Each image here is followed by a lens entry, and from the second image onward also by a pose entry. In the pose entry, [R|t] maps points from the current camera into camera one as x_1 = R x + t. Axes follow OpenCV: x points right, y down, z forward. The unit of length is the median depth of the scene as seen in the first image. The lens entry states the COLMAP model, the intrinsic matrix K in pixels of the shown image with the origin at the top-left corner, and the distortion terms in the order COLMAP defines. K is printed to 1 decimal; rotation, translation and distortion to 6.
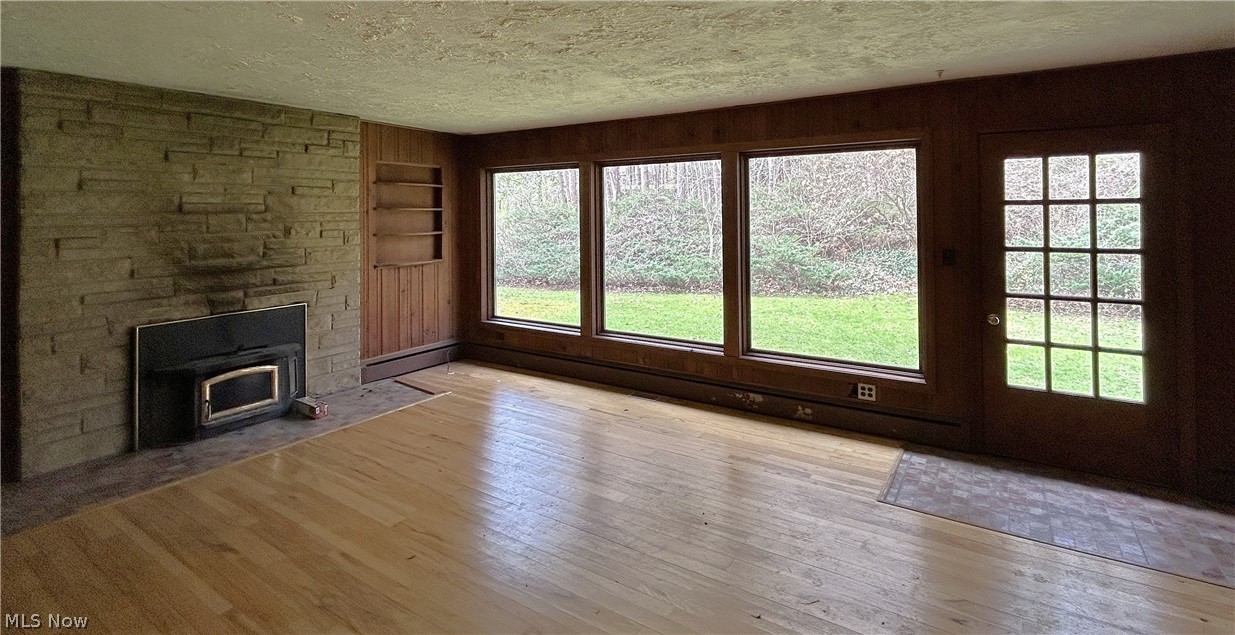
lens RADIAL K [[557.6, 0, 652.0], [0, 557.6, 204.8], [0, 0, 1]] dist [-0.019065, 0.006691]
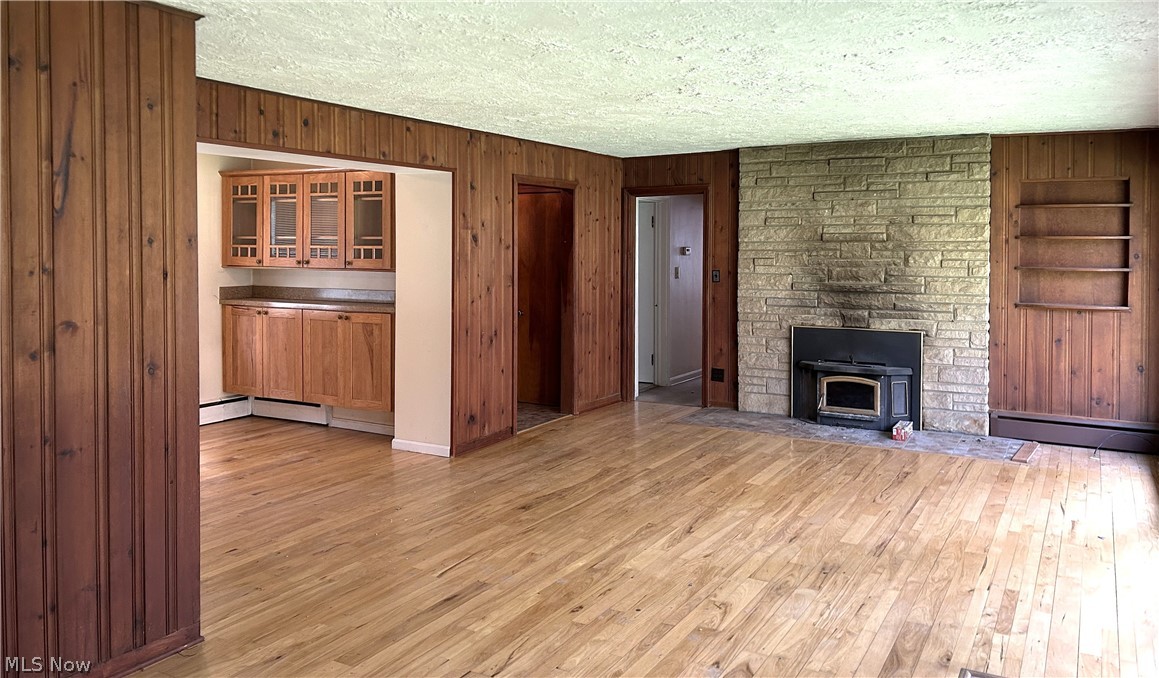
lens RADIAL K [[885.2, 0, 580.1], [0, 885.2, 264.1], [0, 0, 1]] dist [0.072571, -0.095536]
pose [[0.033146, 0.028293, -0.999050, 1.031020], [0.009773, 0.999542, 0.028631, 0.003141], [0.999403, -0.010713, 0.032855, 0.351001]]
